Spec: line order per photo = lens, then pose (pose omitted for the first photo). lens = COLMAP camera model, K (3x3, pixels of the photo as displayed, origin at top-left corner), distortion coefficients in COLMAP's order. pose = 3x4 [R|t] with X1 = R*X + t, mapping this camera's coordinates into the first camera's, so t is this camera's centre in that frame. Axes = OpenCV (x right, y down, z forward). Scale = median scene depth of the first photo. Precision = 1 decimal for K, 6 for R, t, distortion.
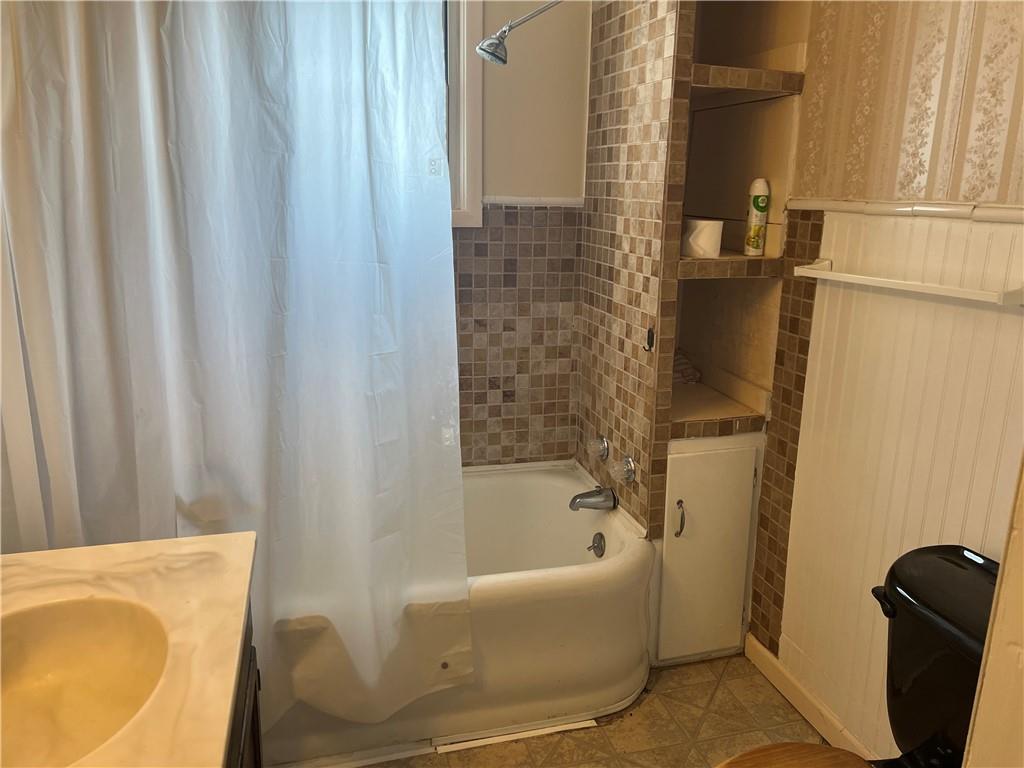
lens RADIAL K [[752.4, 0, 511.9], [0, 752.4, 375.1], [0, 0, 1]] dist [0.073342, -0.111595]
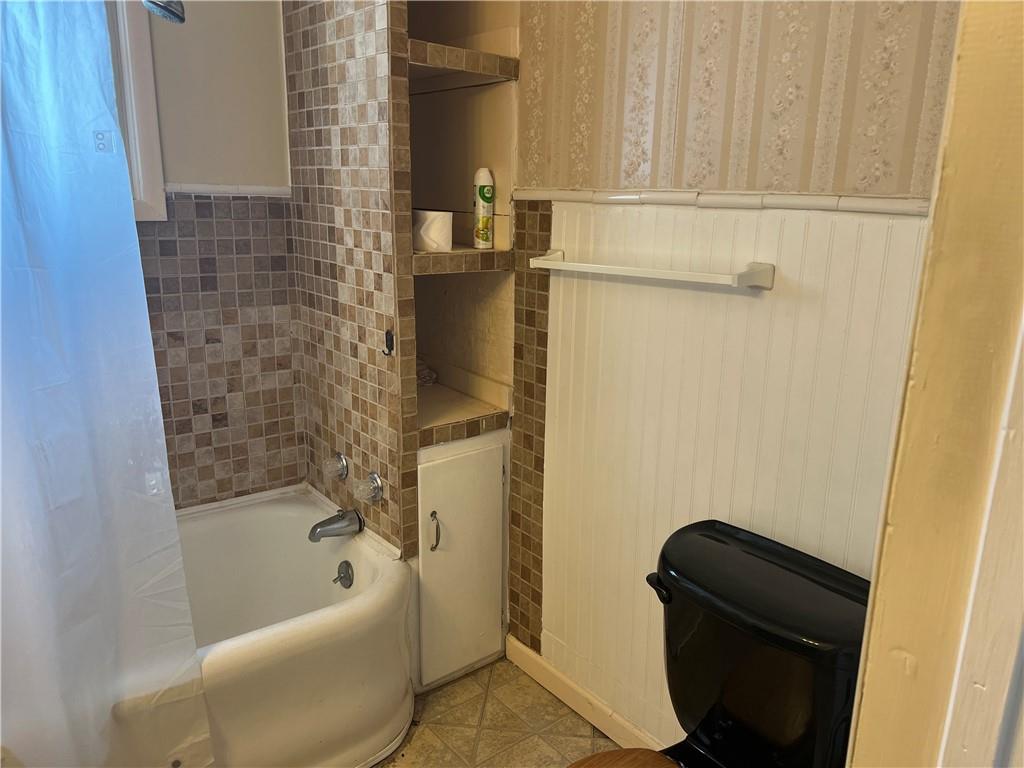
lens RADIAL K [[752.4, 0, 511.9], [0, 752.4, 375.1], [0, 0, 1]] dist [0.073342, -0.111595]
pose [[0.919109, -0.089081, 0.383801, -0.031707], [0.088687, 0.995883, 0.018761, -0.011553], [-0.383892, 0.016795, 0.923225, 0.103970]]
